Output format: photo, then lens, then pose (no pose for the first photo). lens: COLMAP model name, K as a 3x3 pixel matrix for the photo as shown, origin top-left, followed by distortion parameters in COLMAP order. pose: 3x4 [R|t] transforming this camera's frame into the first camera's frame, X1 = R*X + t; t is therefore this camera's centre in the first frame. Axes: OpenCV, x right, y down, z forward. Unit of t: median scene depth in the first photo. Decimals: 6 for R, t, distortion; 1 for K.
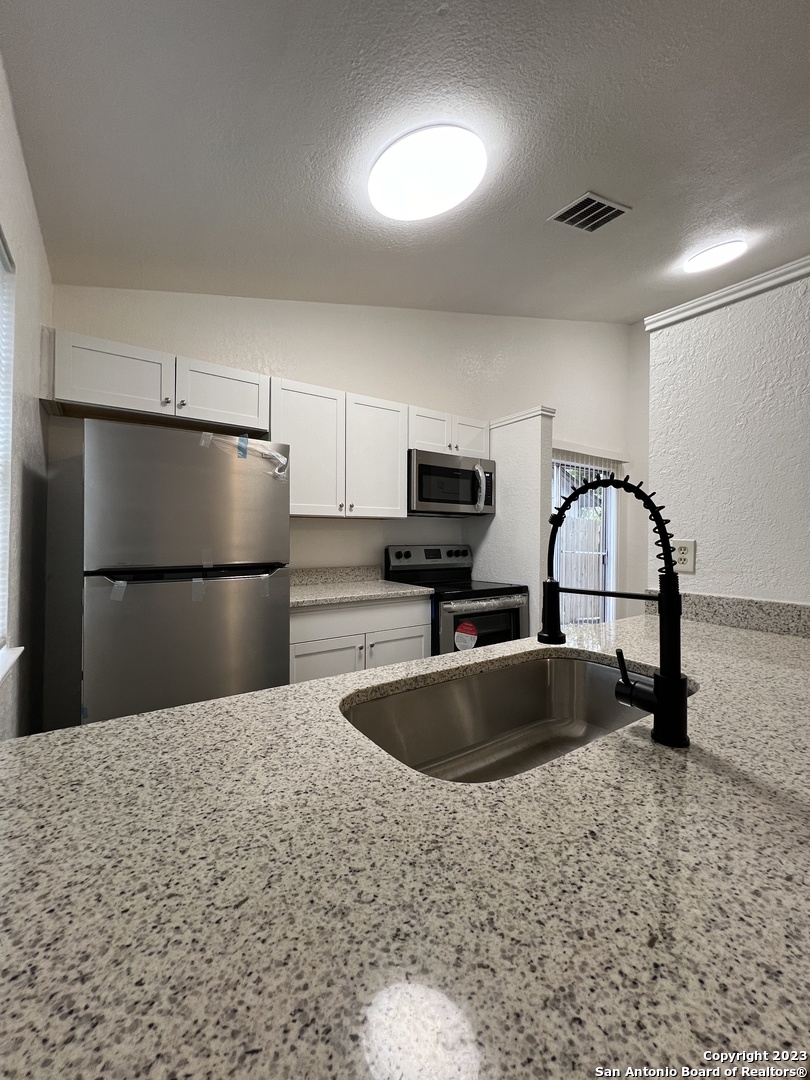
lens RADIAL K [[430.3, 0, 406.8], [0, 430.3, 535.3], [0, 0, 1]] dist [0.000050, -0.000174]
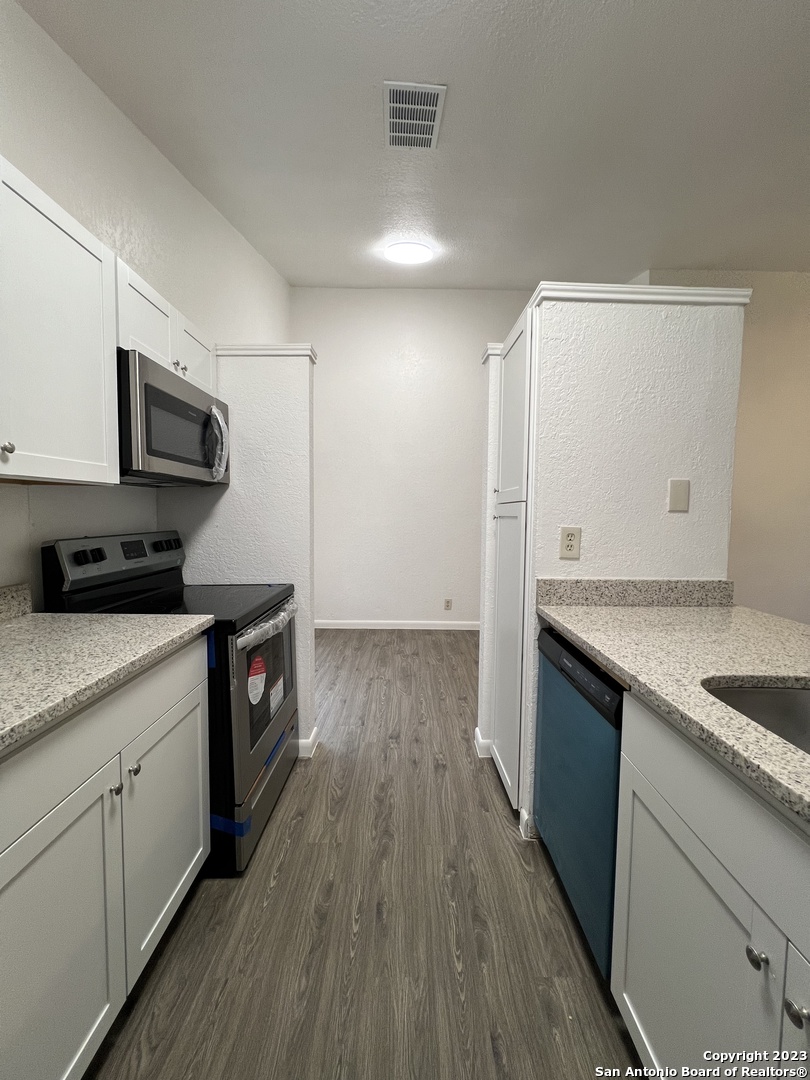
lens RADIAL K [[430.3, 0, 405.9], [0, 430.3, 534.9], [0, 0, 1]] dist [0.000050, -0.000174]
pose [[0.564893, -0.044031, 0.823989, -0.250502], [-0.009447, 0.998165, 0.059815, -0.016412], [-0.825110, -0.041573, 0.563440, 0.471693]]
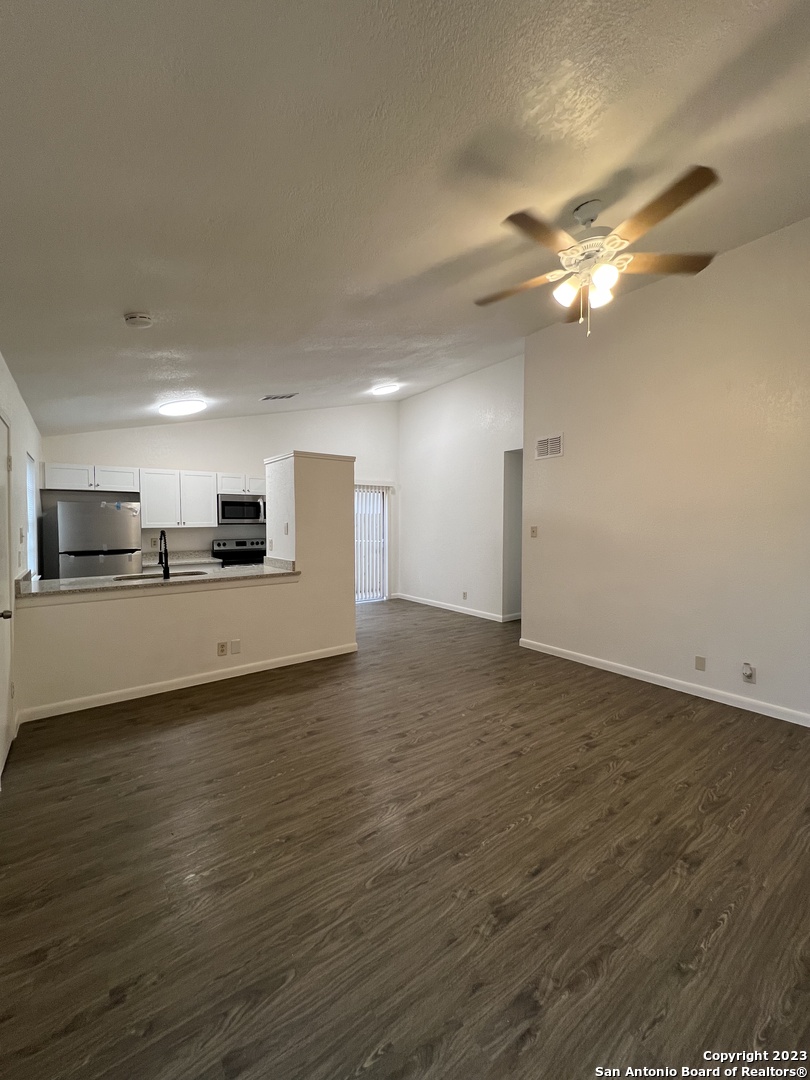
lens RADIAL K [[430.3, 0, 405.9], [0, 430.3, 534.8], [0, 0, 1]] dist [0.000050, -0.000174]
pose [[0.999194, -0.011906, 0.038327, 0.907871], [0.010648, 0.999403, 0.032868, -0.065900], [-0.038695, -0.032433, 0.998725, -1.221597]]
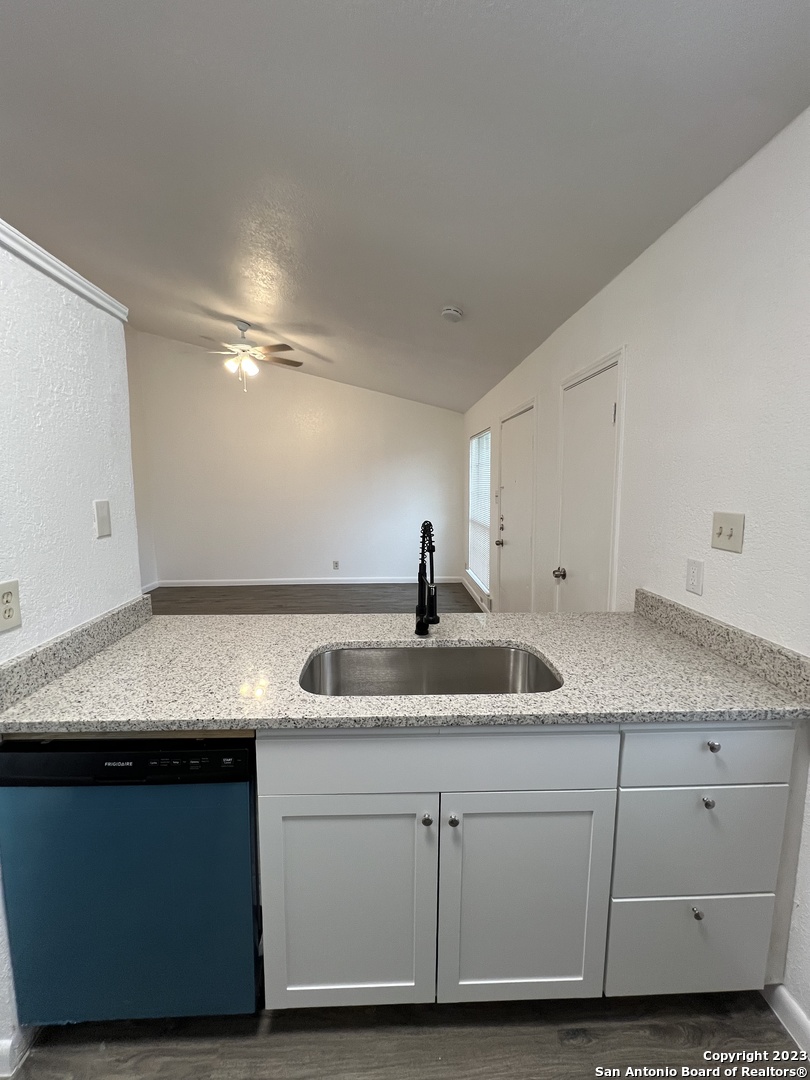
lens RADIAL K [[430.3, 0, 404.6], [0, 430.3, 536.1], [0, 0, 1]] dist [0.000050, -0.000174]
pose [[-0.844490, -0.073579, 0.530493, -0.136244], [-0.006906, 0.991932, 0.126587, -0.091782], [-0.535527, 0.103237, -0.838184, 0.763126]]
